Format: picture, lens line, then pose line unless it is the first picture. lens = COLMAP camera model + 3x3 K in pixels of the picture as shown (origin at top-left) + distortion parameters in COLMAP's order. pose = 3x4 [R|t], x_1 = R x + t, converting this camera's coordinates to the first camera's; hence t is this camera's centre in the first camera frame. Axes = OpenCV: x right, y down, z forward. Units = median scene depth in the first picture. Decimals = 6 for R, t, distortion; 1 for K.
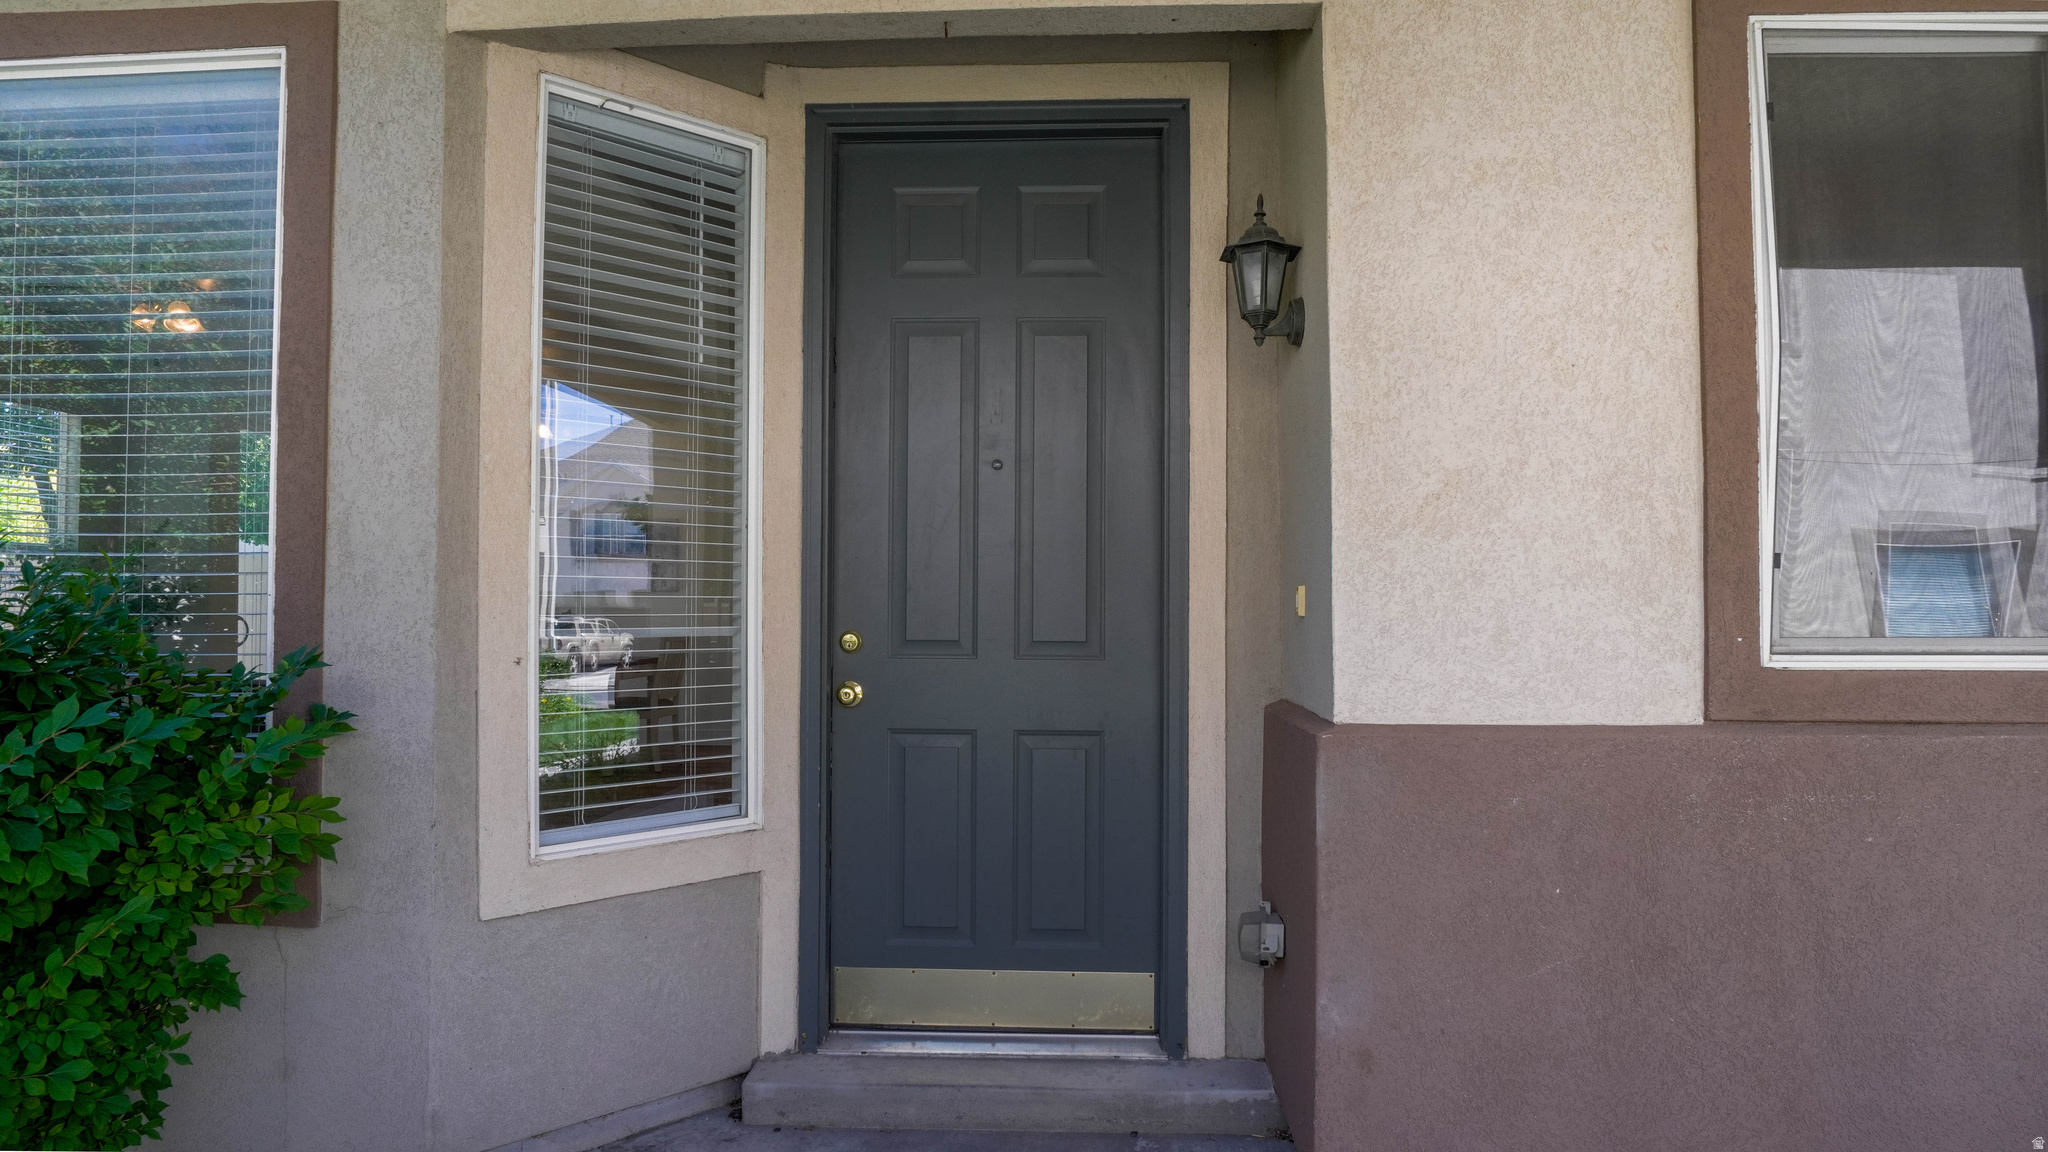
lens RADIAL K [[1130.3, 0, 1024.0], [0, 1130.3, 576.0], [0, 0, 1]] dist [-0.035717, 0.002625]
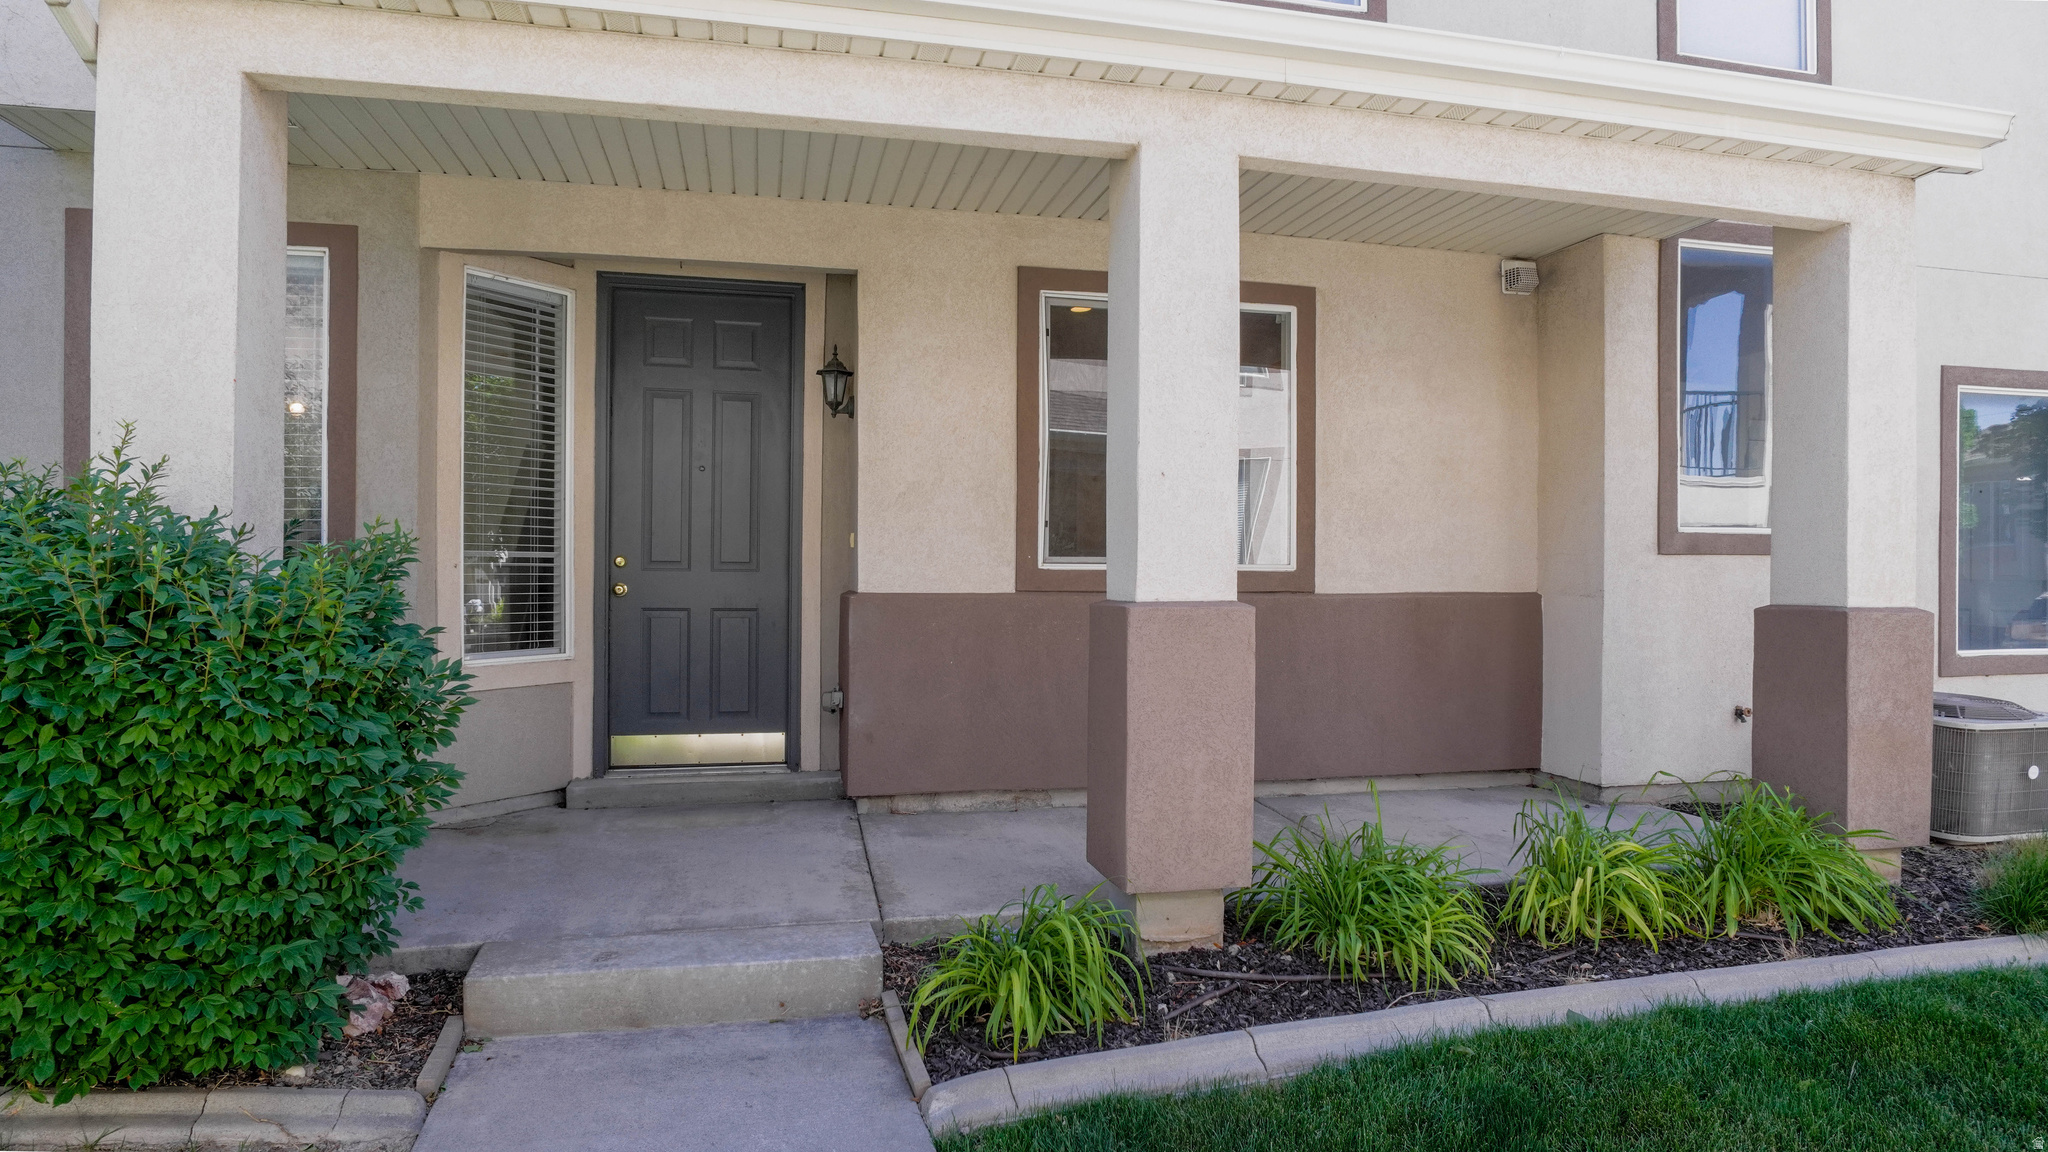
lens RADIAL K [[1130.3, 0, 1024.0], [0, 1130.3, 576.0], [0, 0, 1]] dist [-0.035717, 0.002625]
pose [[0.962795, 0.002919, 0.270218, -0.016033], [-0.011118, 0.999523, 0.028816, 0.023861], [-0.270005, -0.030749, 0.962368, -1.098915]]
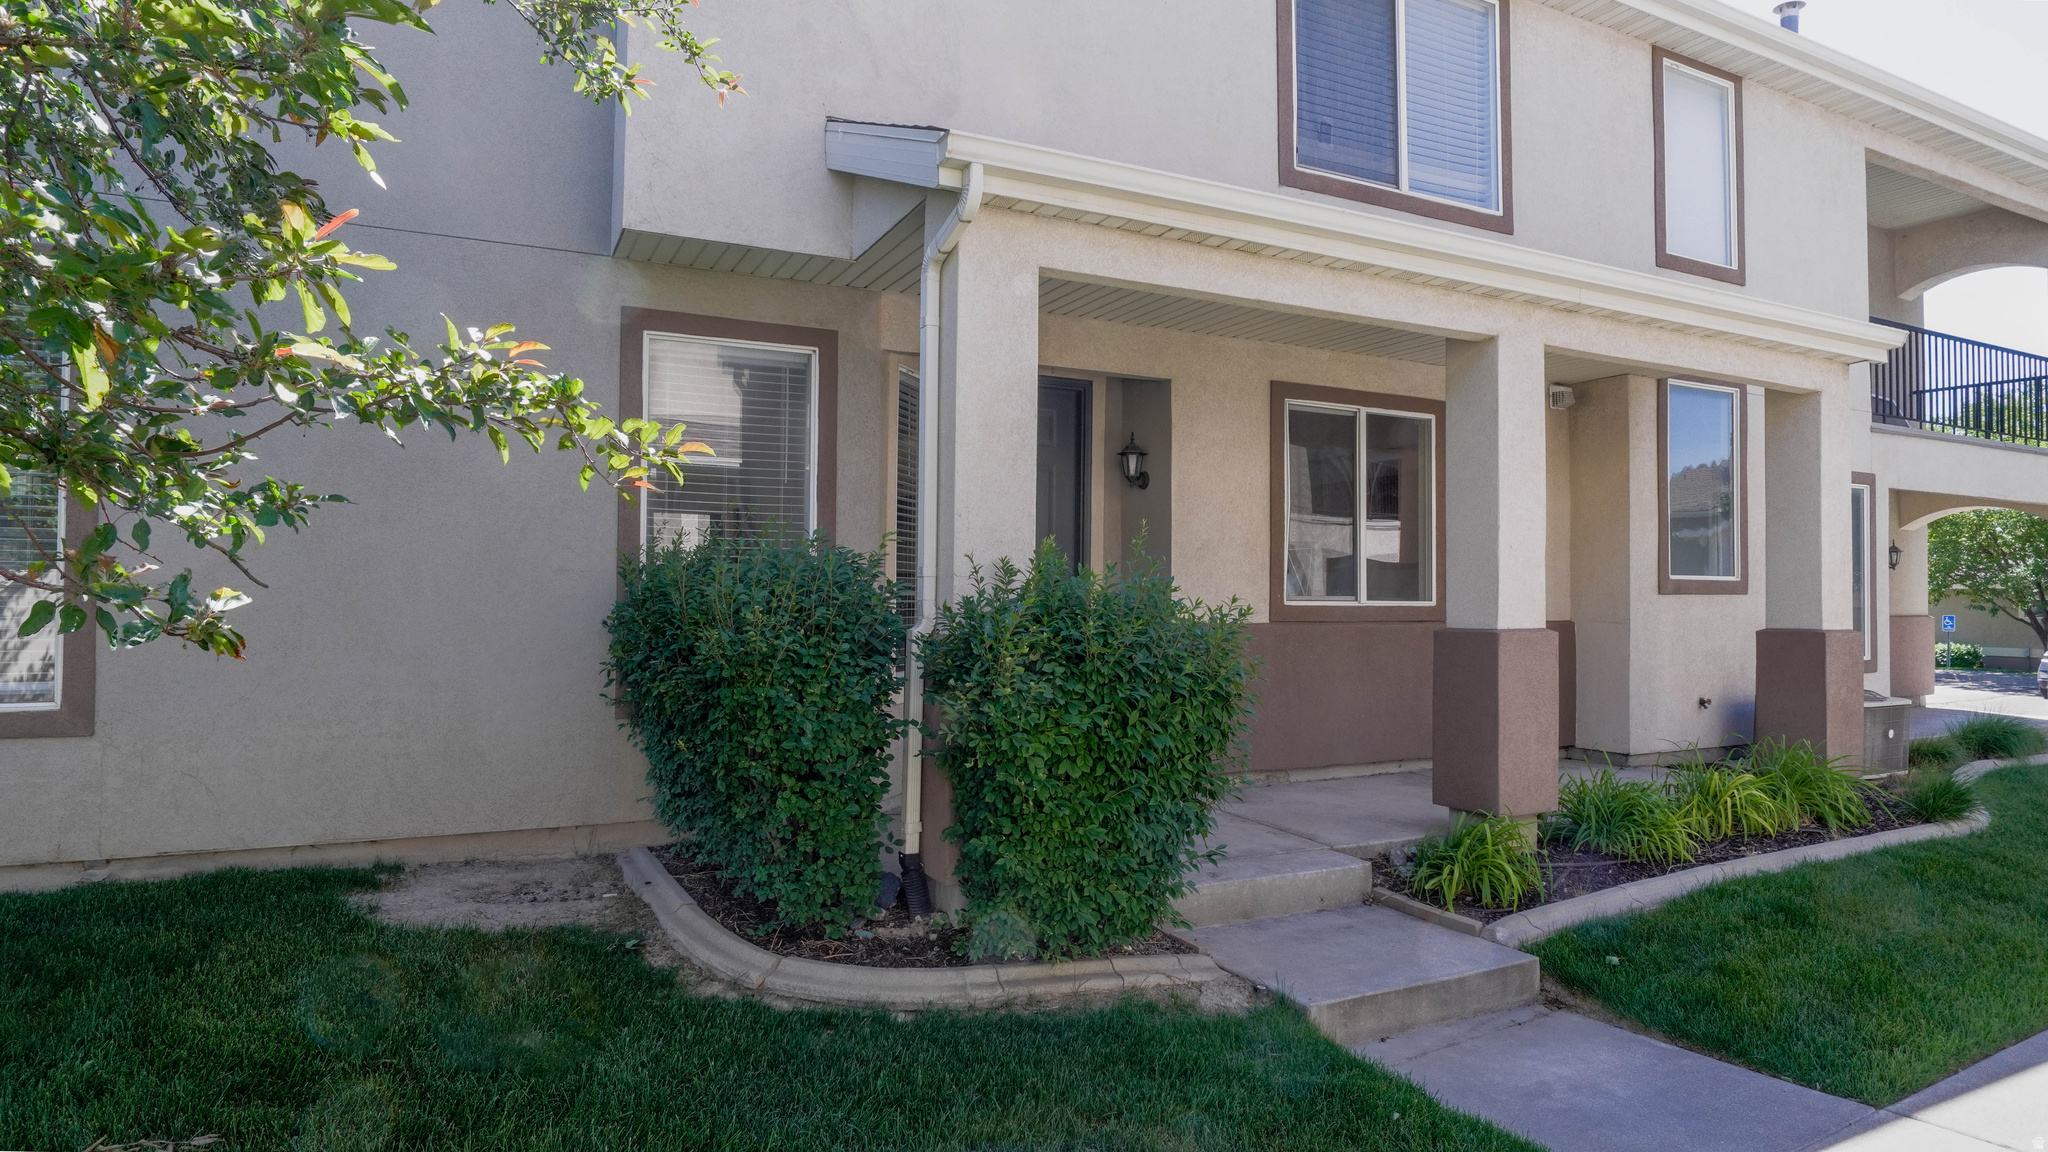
lens RADIAL K [[1130.3, 0, 1024.0], [0, 1130.3, 576.0], [0, 0, 1]] dist [-0.035717, 0.002625]
pose [[0.874363, 0.014295, 0.485061, -1.310622], [-0.018185, 0.999829, 0.003315, 0.002361], [-0.484931, -0.011719, 0.874474, -1.233500]]
